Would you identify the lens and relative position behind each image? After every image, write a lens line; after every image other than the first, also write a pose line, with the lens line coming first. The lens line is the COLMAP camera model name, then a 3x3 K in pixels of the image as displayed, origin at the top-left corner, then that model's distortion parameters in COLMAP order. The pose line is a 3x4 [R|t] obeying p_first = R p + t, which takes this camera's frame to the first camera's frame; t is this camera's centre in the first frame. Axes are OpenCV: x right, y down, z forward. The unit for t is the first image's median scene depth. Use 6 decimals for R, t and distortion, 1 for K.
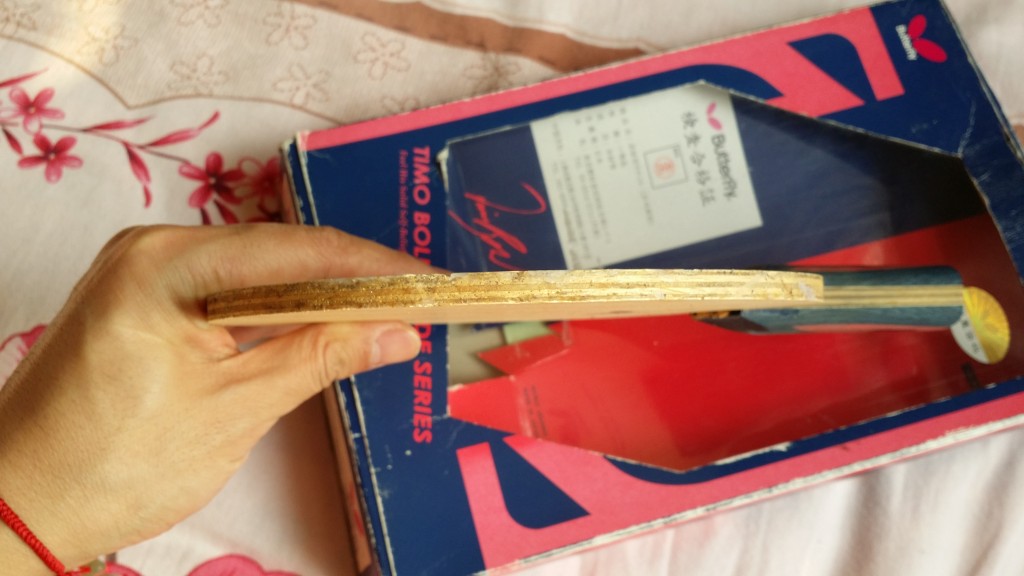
lens RADIAL K [[940.9, 0, 512.0], [0, 940.9, 288.0], [0, 0, 1]] dist [0.054870, -0.099197]
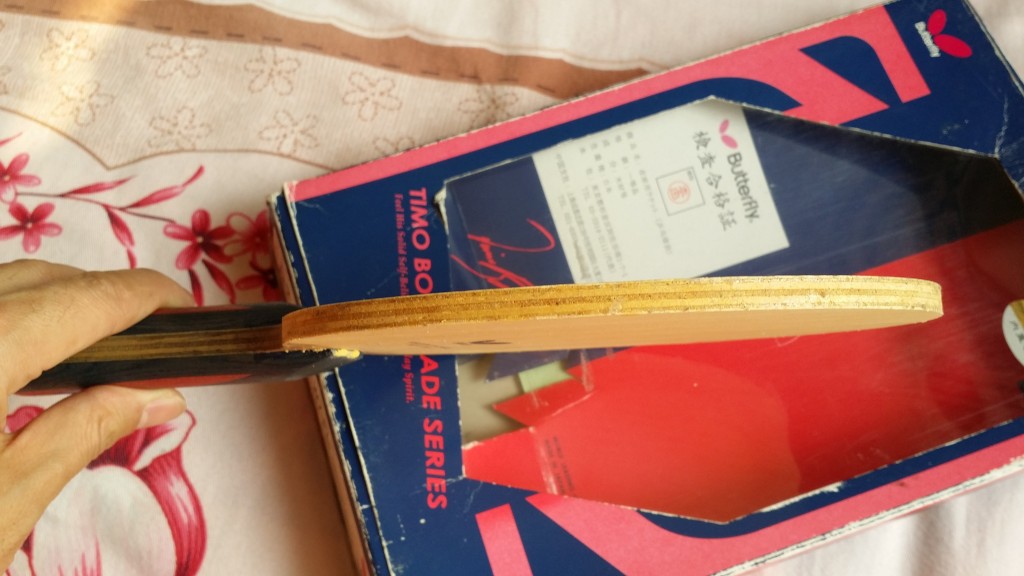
lens RADIAL K [[924.4, 0, 516.1], [0, 924.4, 304.6], [0, 0, 1]] dist [0.118280, -0.224929]
pose [[0.997531, -0.068530, -0.015358, 0.007347], [0.068219, 0.997472, -0.019905, -0.009110], [0.016684, 0.018808, 0.999684, 0.079287]]
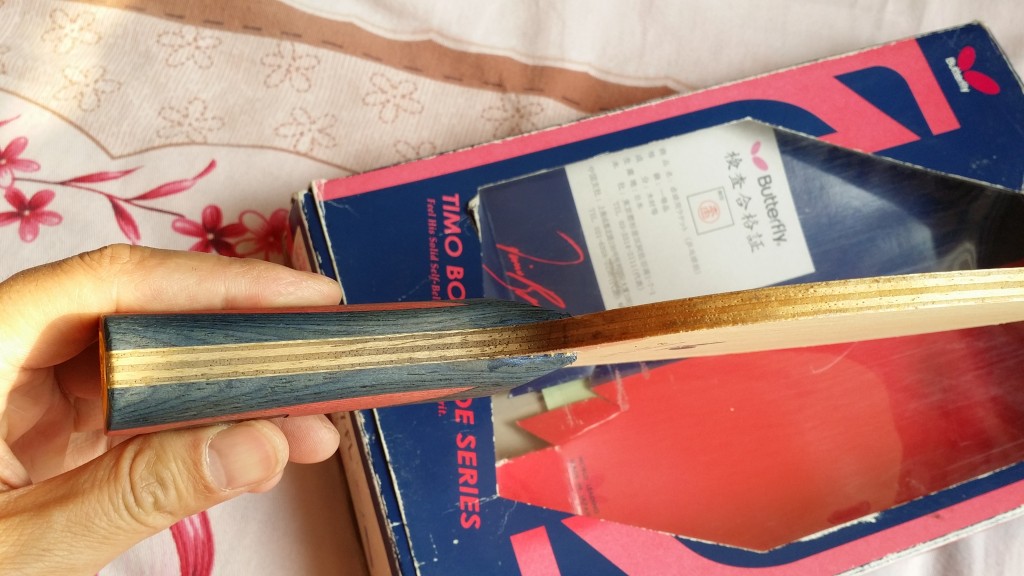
lens RADIAL K [[923.2, 0, 512.0], [0, 923.2, 288.0], [0, 0, 1]] dist [0.101919, -0.200832]
pose [[0.998163, -0.024210, 0.055535, -0.083785], [0.027060, 0.998324, -0.051165, -0.011672], [-0.054203, 0.052574, 0.997145, 0.108244]]
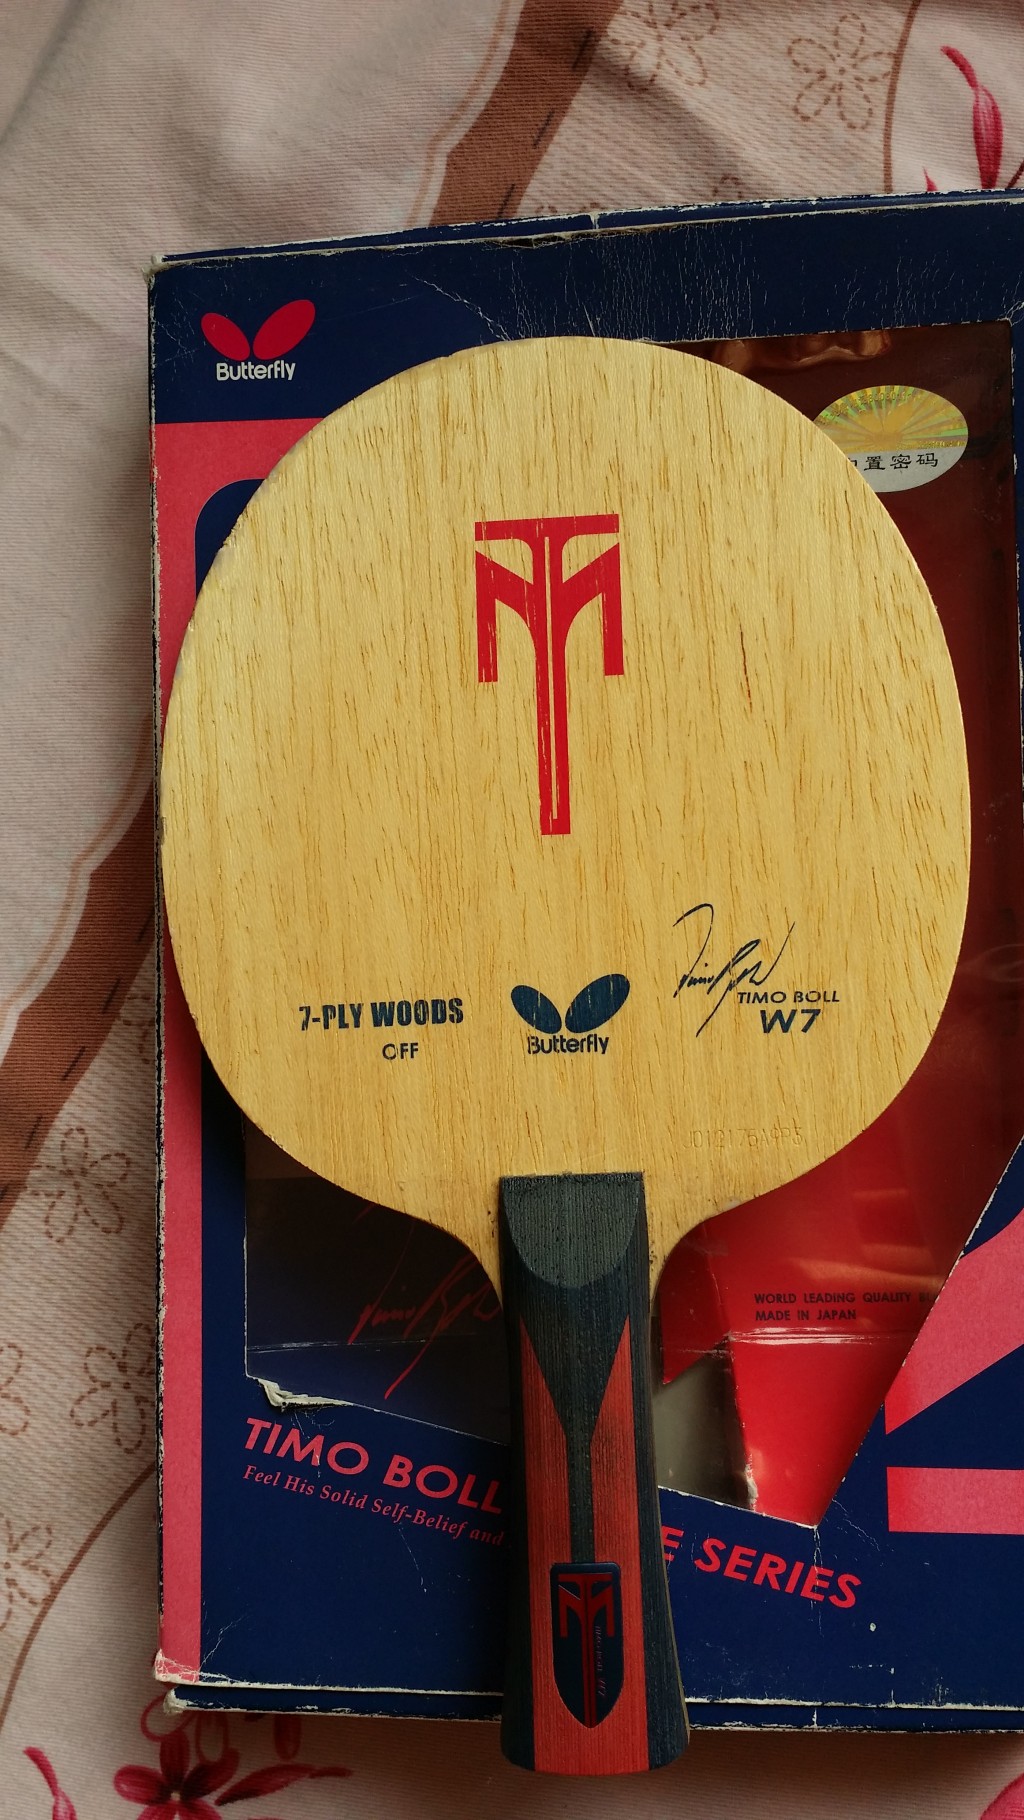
lens RADIAL K [[1639.5, 0, 509.0], [0, 1639.5, 893.0], [0, 0, 1]] dist [0.048923, -0.125447]
pose [[0.242993, -0.969975, -0.010144, 0.201886], [0.947600, 0.235126, 0.216264, -0.254284], [-0.207385, -0.062163, 0.976282, 0.157034]]
